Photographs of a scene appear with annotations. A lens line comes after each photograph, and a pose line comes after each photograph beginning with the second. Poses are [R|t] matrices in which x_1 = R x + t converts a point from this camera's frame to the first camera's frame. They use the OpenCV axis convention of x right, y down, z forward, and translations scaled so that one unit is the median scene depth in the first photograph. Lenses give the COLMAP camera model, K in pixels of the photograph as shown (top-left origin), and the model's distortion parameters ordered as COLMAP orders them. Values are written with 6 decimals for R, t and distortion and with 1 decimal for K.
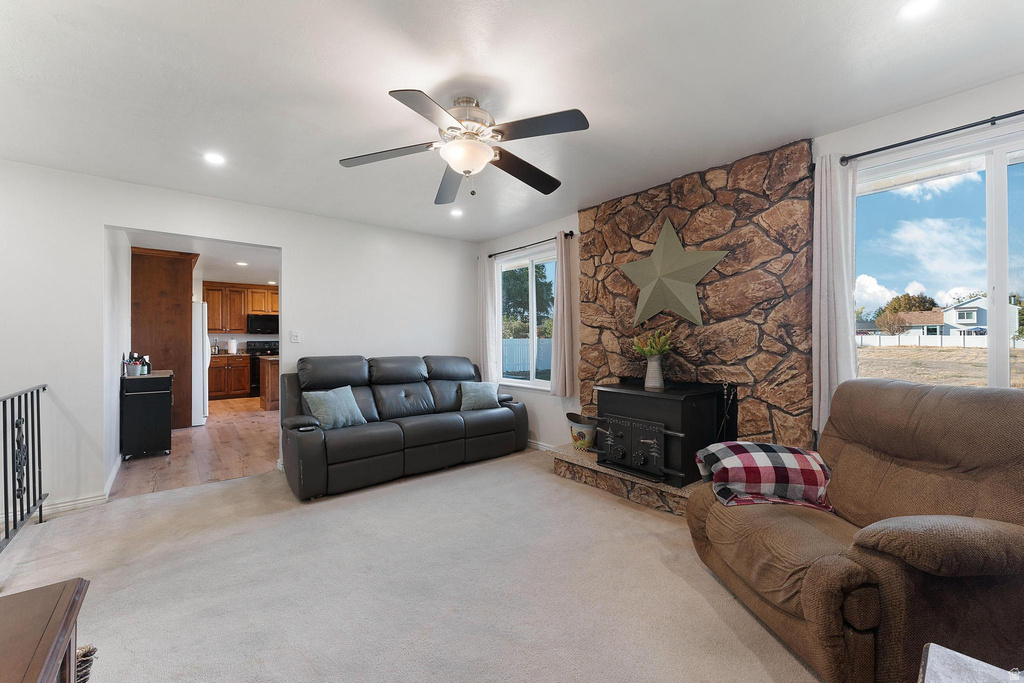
lens RADIAL K [[404.1, 0, 508.3], [0, 404.1, 337.8], [0, 0, 1]] dist [-0.001018, -0.000620]
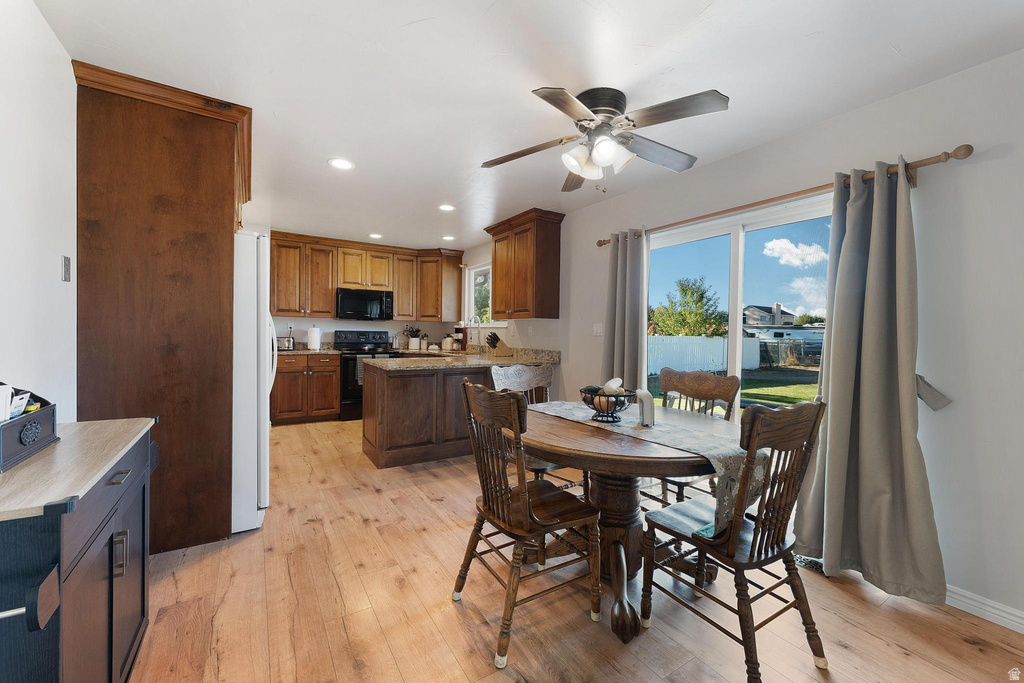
lens RADIAL K [[404.1, 0, 509.7], [0, 404.1, 342.4], [0, 0, 1]] dist [-0.001018, -0.000620]
pose [[0.990791, 0.029104, -0.132237, -0.723109], [-0.025846, 0.999320, 0.026288, 0.008210], [0.132912, -0.022628, 0.990870, 1.010521]]
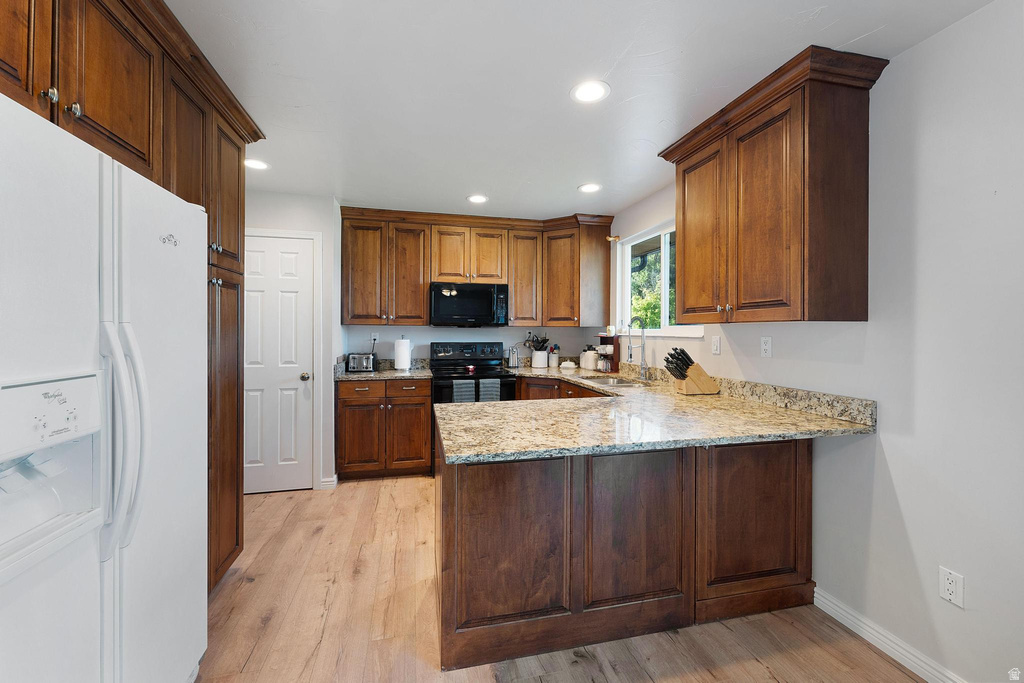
lens RADIAL K [[404.1, 0, 508.4], [0, 404.1, 335.8], [0, 0, 1]] dist [-0.001018, -0.000620]
pose [[0.890706, 0.017567, -0.454240, -0.906359], [-0.010953, 0.999792, 0.017188, -0.020098], [0.454447, -0.010335, 0.890714, 1.589344]]
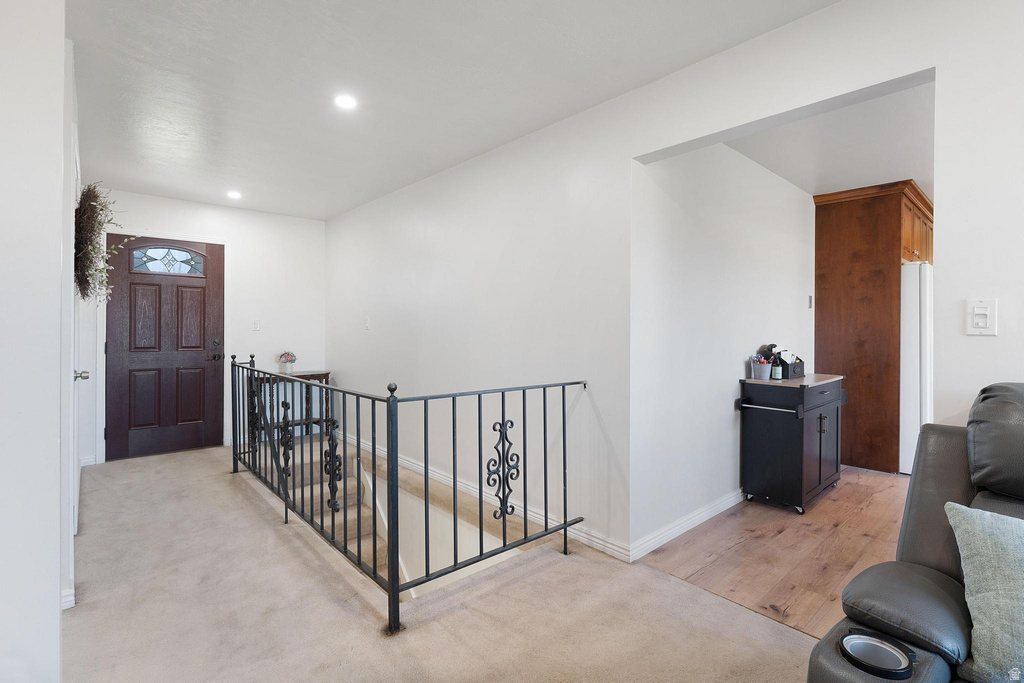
lens RADIAL K [[477.3, 0, 512.6], [0, 477.3, 327.8], [0, 0, 1]] dist [-0.002615, -0.000178]
pose [[0.033609, 0.003833, -0.999428, -0.162531], [-0.001979, 0.999991, 0.003769, 0.005692], [0.999433, 0.001851, 0.033616, 0.646262]]
